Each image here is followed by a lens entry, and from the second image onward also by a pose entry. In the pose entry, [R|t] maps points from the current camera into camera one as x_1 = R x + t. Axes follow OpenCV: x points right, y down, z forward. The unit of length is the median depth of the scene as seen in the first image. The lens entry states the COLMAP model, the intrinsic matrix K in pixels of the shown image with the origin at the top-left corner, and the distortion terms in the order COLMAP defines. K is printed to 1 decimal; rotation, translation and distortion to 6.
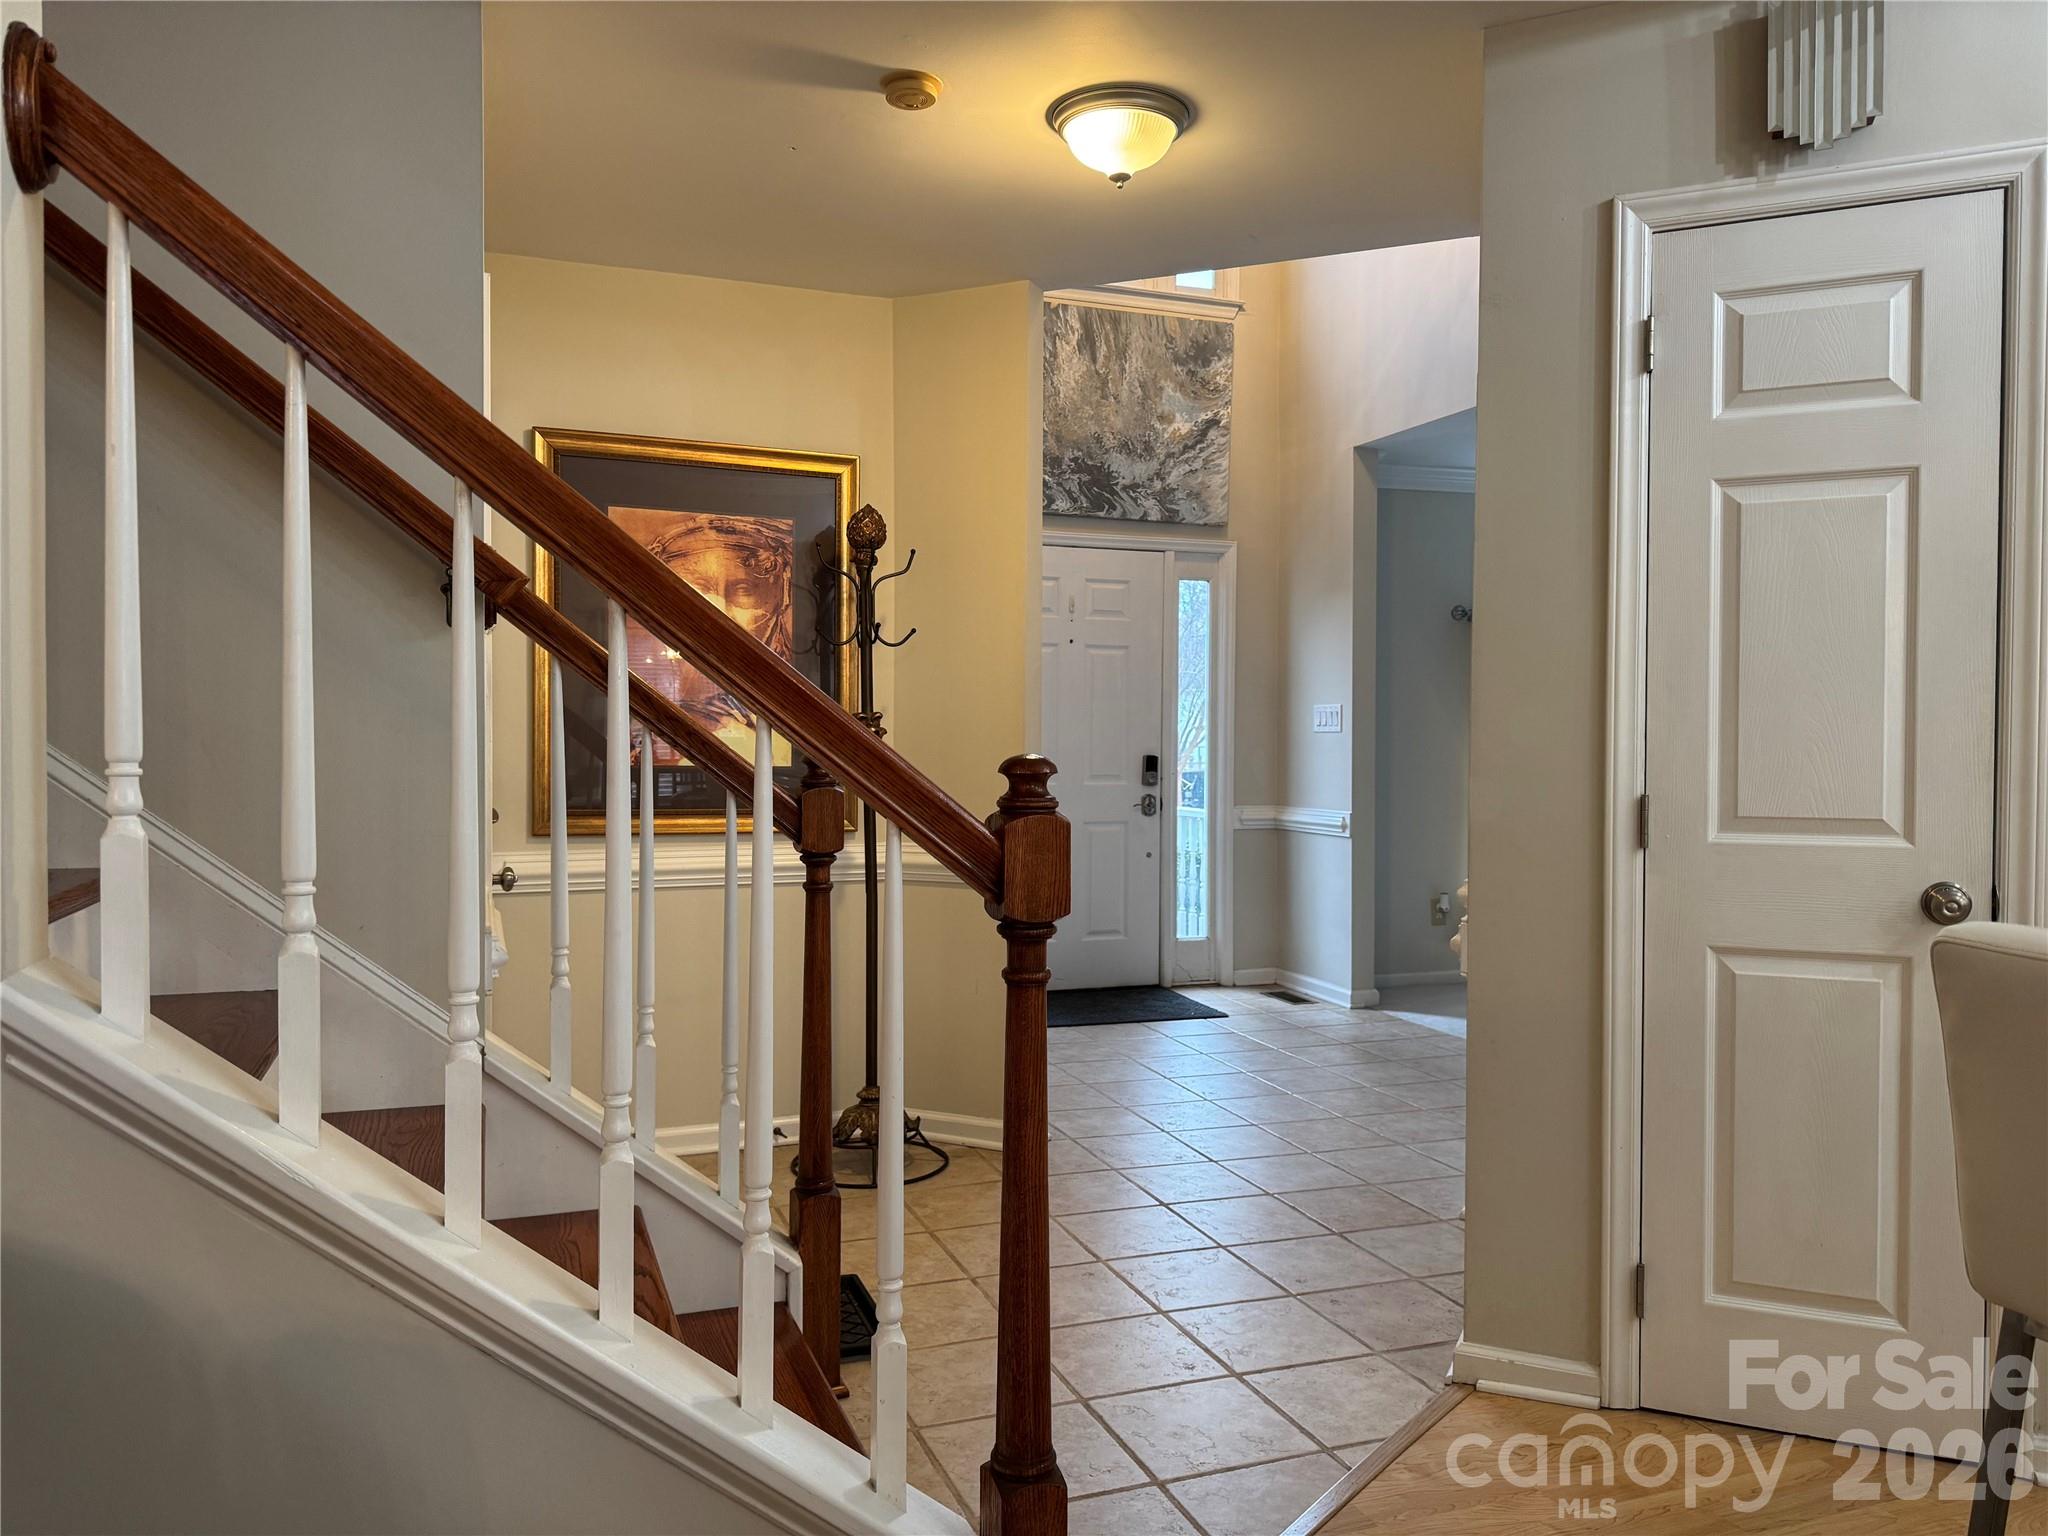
lens RADIAL K [[1438.0, 0, 1023.7], [0, 1438.0, 773.7], [0, 0, 1]] dist [0.100626, -0.129919]
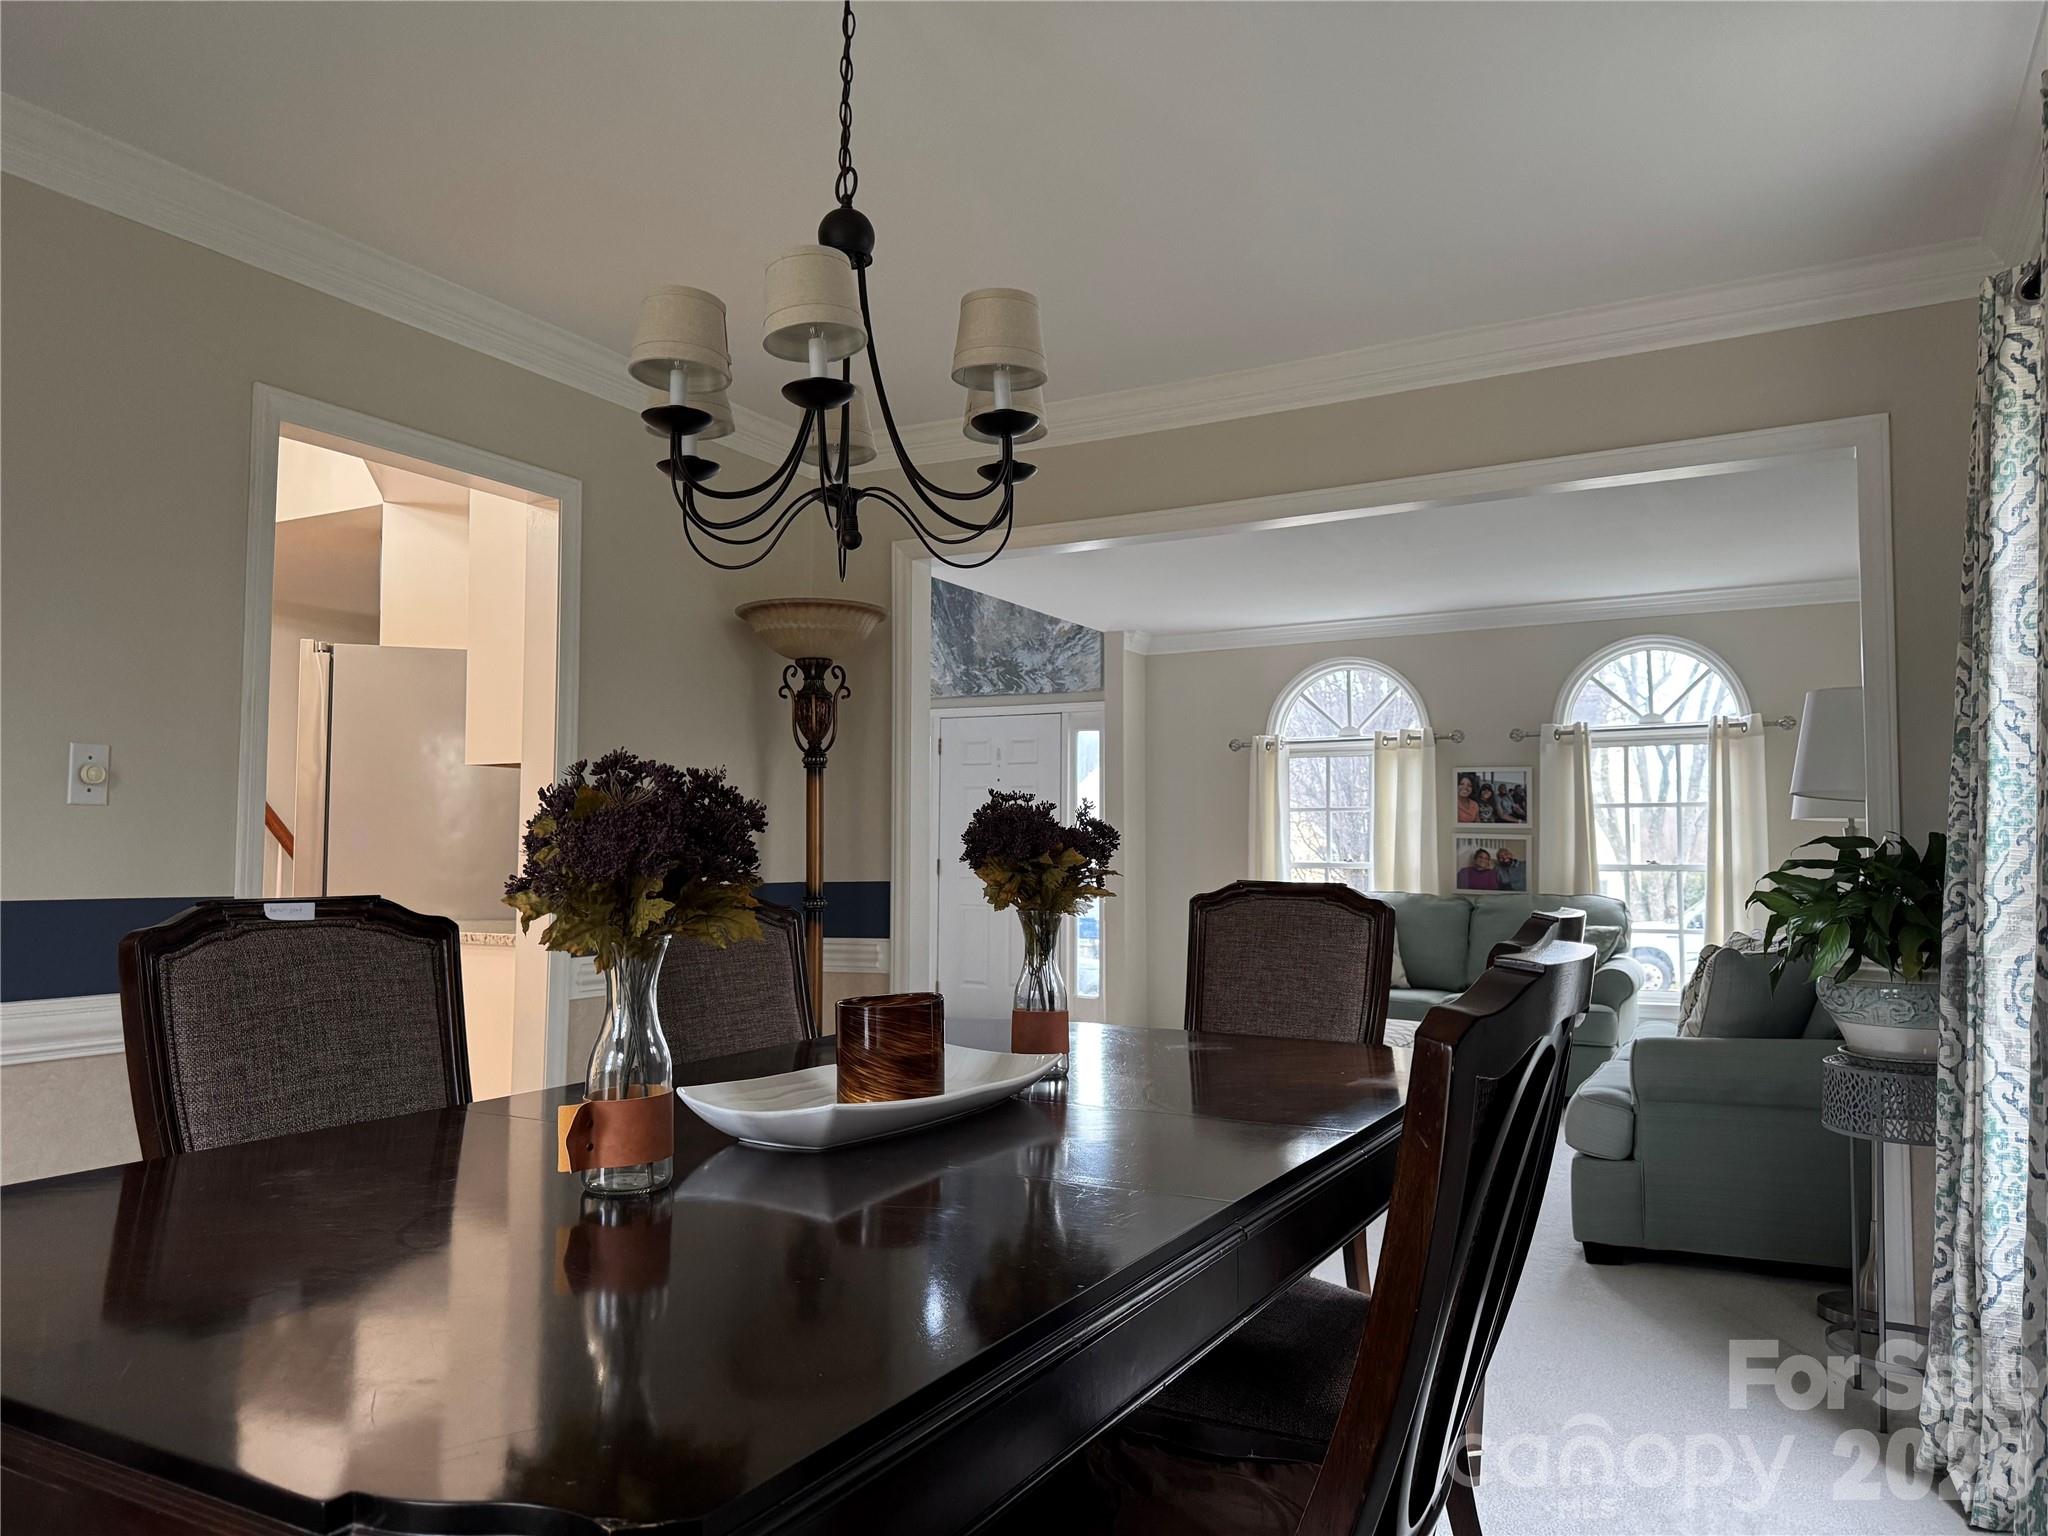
lens RADIAL K [[1438.0, 0, 1023.7], [0, 1438.0, 773.7], [0, 0, 1]] dist [0.100626, -0.129919]
pose [[0.643249, -0.041209, -0.764547, 1.880430], [-0.023852, 0.996987, -0.073804, 0.014558], [0.765285, 0.065710, 0.640328, 0.134026]]
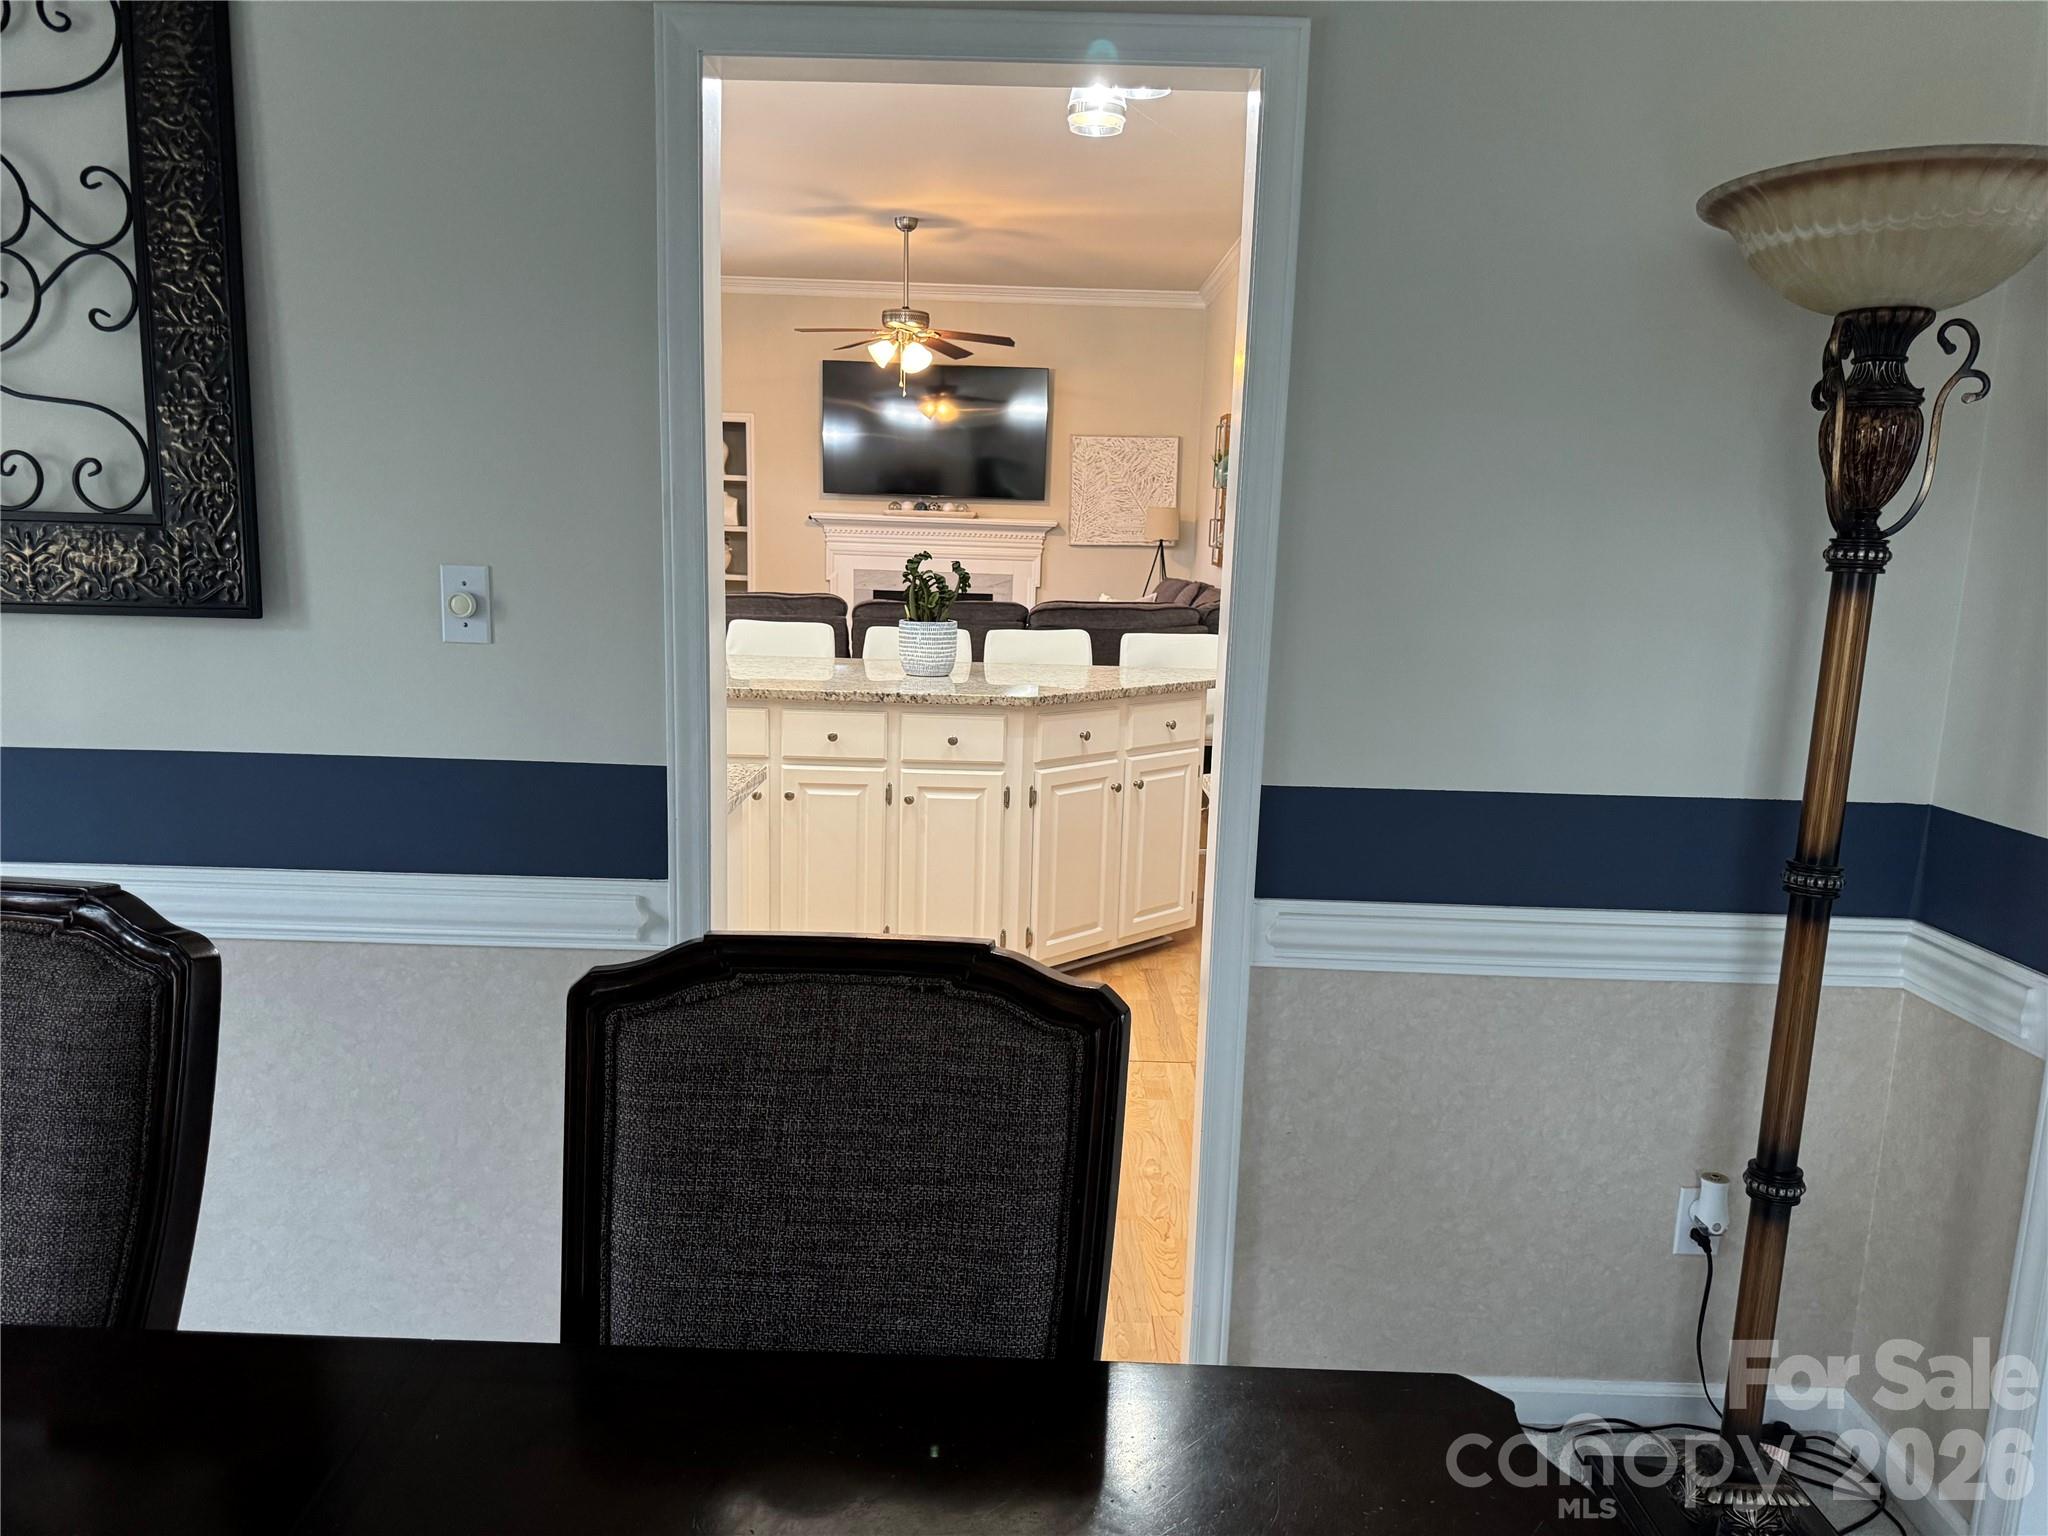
lens RADIAL K [[1428.6, 0, 1028.9], [0, 1428.6, 779.4], [0, 0, 1]] dist [0.190480, -0.382490]
pose [[-0.357163, 0.151747, -0.921633, 1.487768], [-0.053603, 0.981759, 0.182420, -0.069851], [0.932503, 0.114556, -0.342514, 0.613924]]
